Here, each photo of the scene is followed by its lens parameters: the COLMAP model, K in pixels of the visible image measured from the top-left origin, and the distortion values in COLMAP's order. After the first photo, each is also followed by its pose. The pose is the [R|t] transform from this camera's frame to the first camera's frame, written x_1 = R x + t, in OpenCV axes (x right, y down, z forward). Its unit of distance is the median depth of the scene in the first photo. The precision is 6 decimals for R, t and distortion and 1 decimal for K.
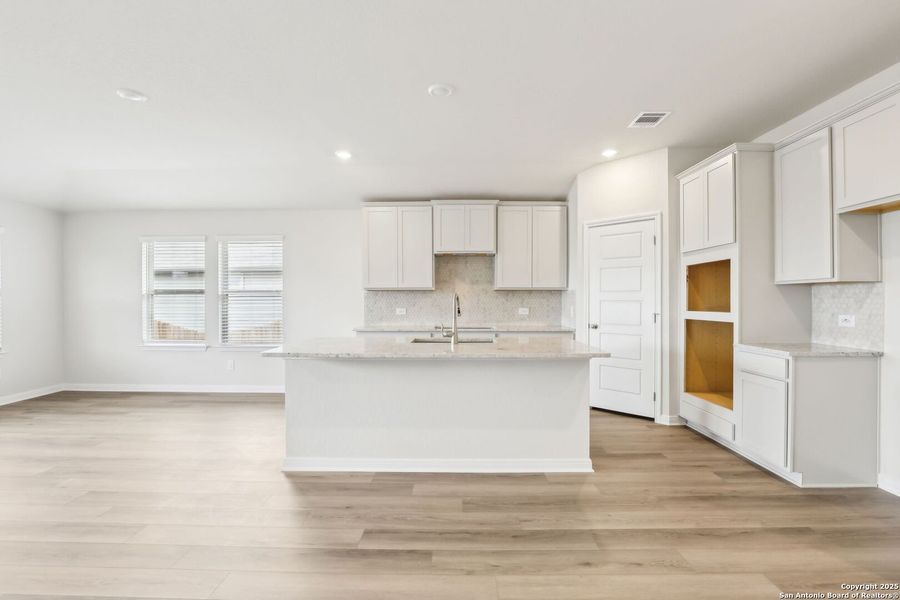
lens RADIAL K [[417.4, 0, 448.6], [0, 417.4, 301.9], [0, 0, 1]] dist [-0.026399, 0.001821]
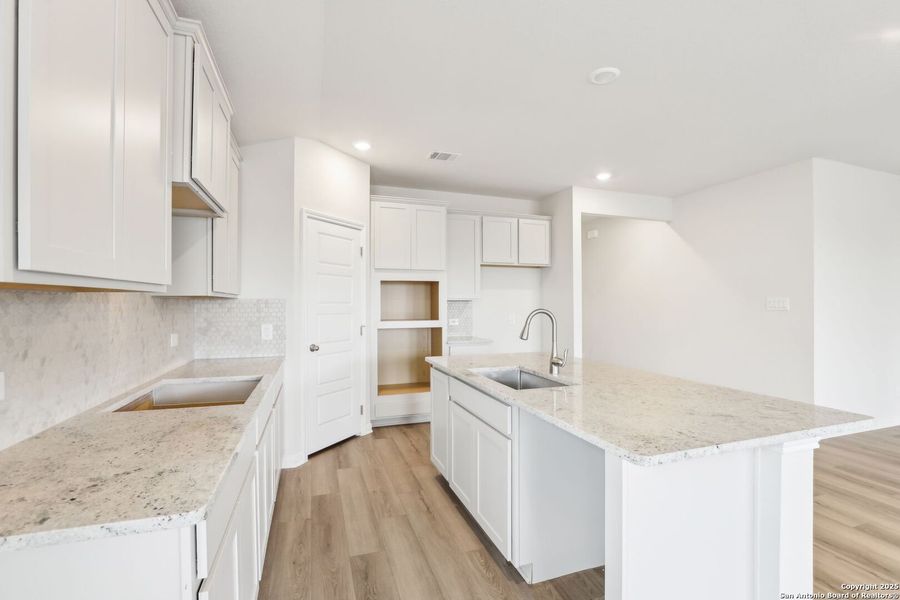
lens RADIAL K [[417.4, 0, 452.9], [0, 417.4, 299.2], [0, 0, 1]] dist [-0.026399, 0.001821]
pose [[-0.344318, 0.010299, 0.938797, -0.521378], [0.006052, 0.999943, -0.008751, -0.025902], [-0.938834, 0.002668, -0.344361, 1.163383]]
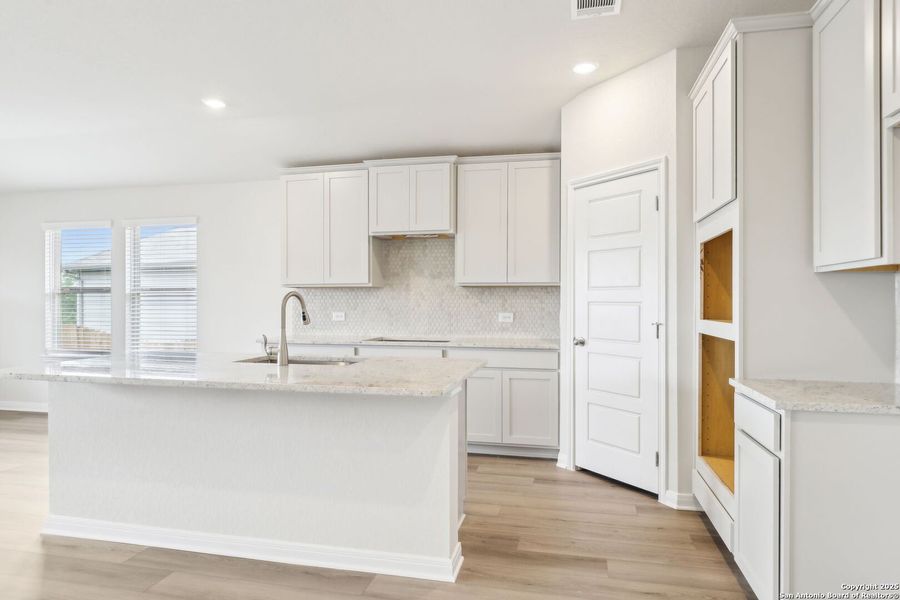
lens RADIAL K [[540.3, 0, 448.9], [0, 540.3, 302.8], [0, 0, 1]] dist [-0.002254, 0.003504]
pose [[0.977869, 0.002400, -0.209203, 0.371456], [-0.002758, 0.999995, -0.001420, -0.000240], [0.209199, 0.001965, 0.977871, 0.159168]]
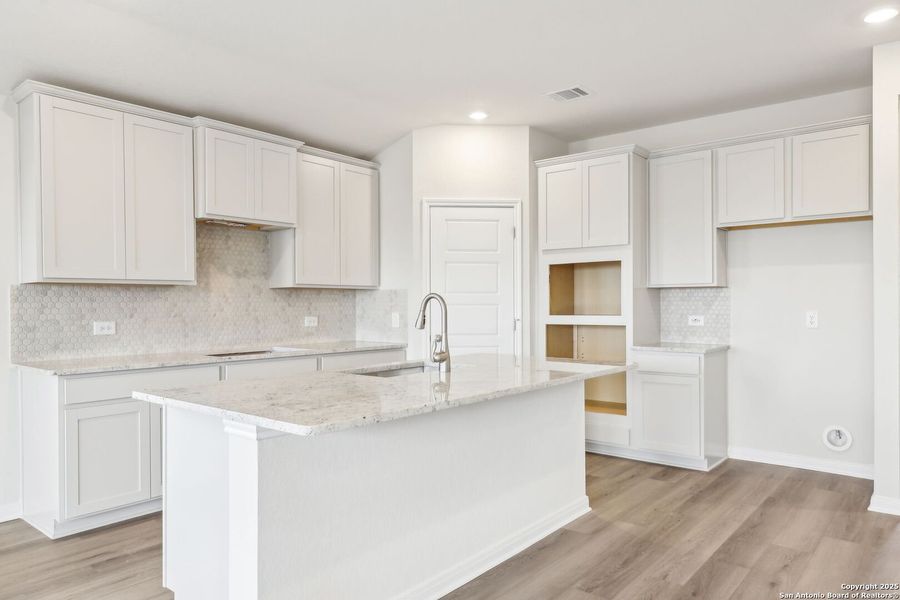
lens RADIAL K [[610.6, 0, 449.6], [0, 610.6, 308.7], [0, 0, 1]] dist [0.009792, -0.003258]
pose [[0.627009, -0.008298, 0.778968, -0.568122], [0.007586, 0.999961, 0.004545, -0.000231], [-0.778975, 0.003059, 0.627048, 0.329450]]
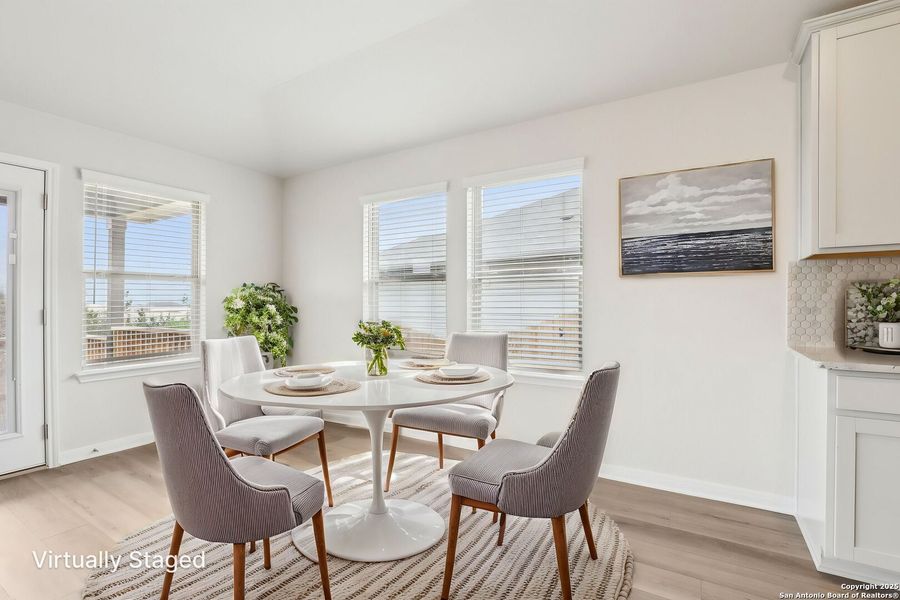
lens RADIAL K [[417.4, 0, 447.4], [0, 417.4, 305.2], [0, 0, 1]] dist [-0.026399, 0.001821]
pose [[0.865080, 0.005682, -0.501602, -0.398639], [-0.004452, 0.999983, 0.003650, 0.021940], [0.501614, -0.000925, 0.865091, 0.669721]]
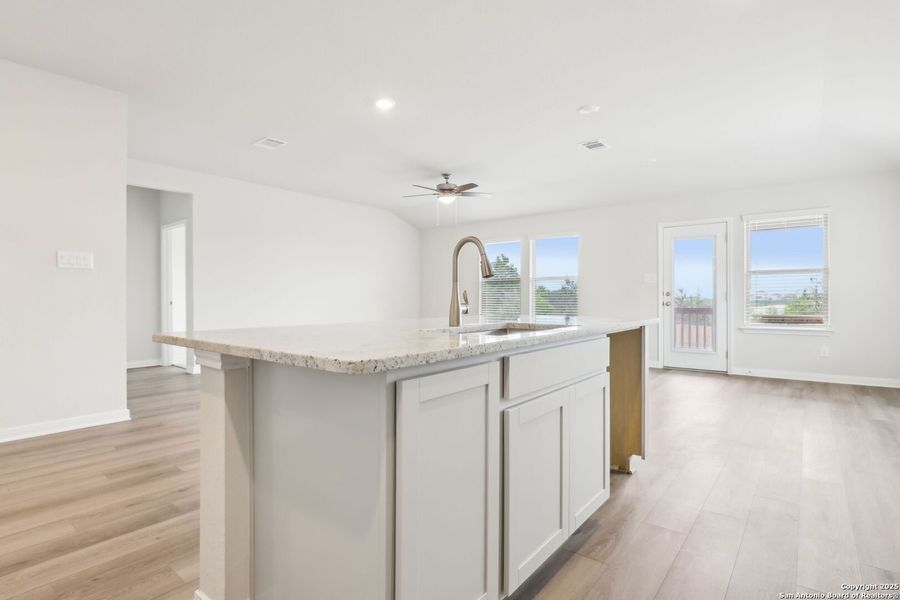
lens RADIAL K [[446.1, 0, 445.3], [0, 446.1, 293.4], [0, 0, 1]] dist [-0.008882, -0.000877]
pose [[-0.621116, 0.000120, -0.783719, 0.404048], [-0.005414, 0.999975, 0.004443, 0.037126], [0.783700, 0.007003, -0.621100, 1.108346]]
